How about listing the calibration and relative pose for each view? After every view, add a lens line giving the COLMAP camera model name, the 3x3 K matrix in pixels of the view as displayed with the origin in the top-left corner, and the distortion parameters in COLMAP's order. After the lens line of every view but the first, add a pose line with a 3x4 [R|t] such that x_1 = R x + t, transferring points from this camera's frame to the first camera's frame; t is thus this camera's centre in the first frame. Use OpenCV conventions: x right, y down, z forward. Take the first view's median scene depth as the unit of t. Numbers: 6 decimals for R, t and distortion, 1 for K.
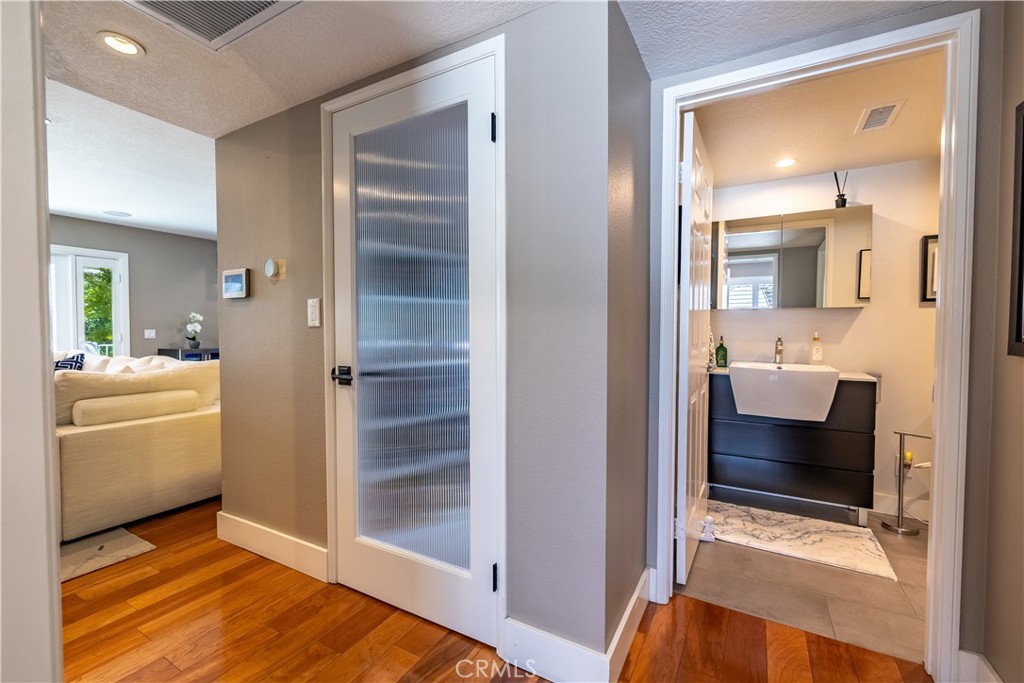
lens RADIAL K [[433.0, 0, 510.5], [0, 433.0, 340.8], [0, 0, 1]] dist [0.002319, -0.000031]
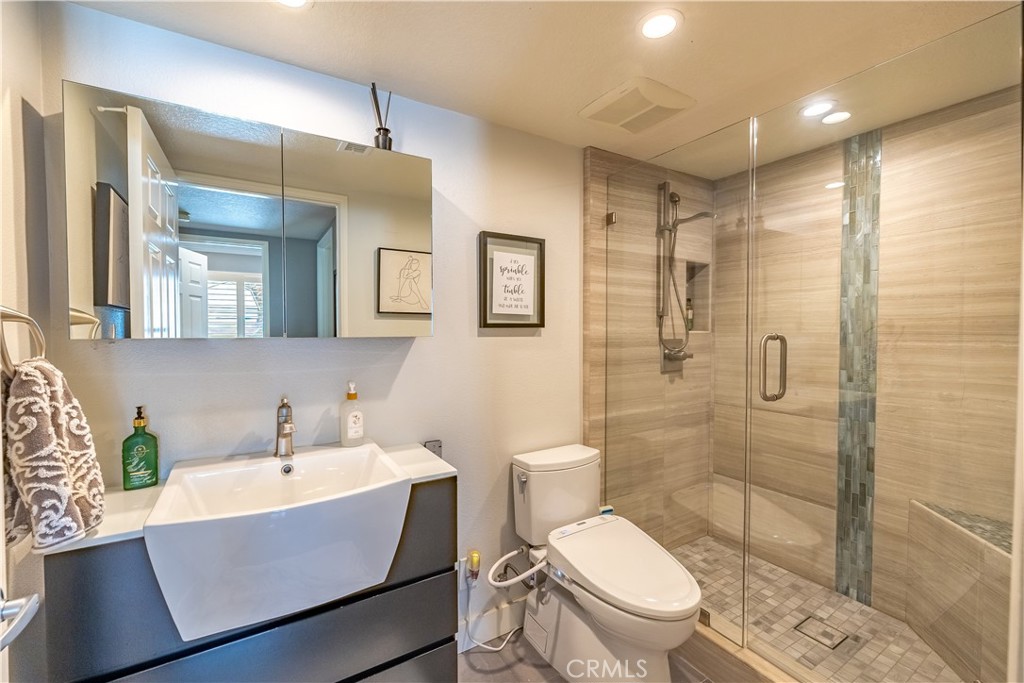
lens RADIAL K [[433.0, 0, 510.5], [0, 433.0, 340.8], [0, 0, 1]] dist [0.002319, -0.000031]
pose [[0.485517, -0.027541, 0.873793, 0.344920], [0.026621, 0.999506, 0.016712, -0.073832], [-0.873822, 0.015147, 0.486011, 0.579658]]
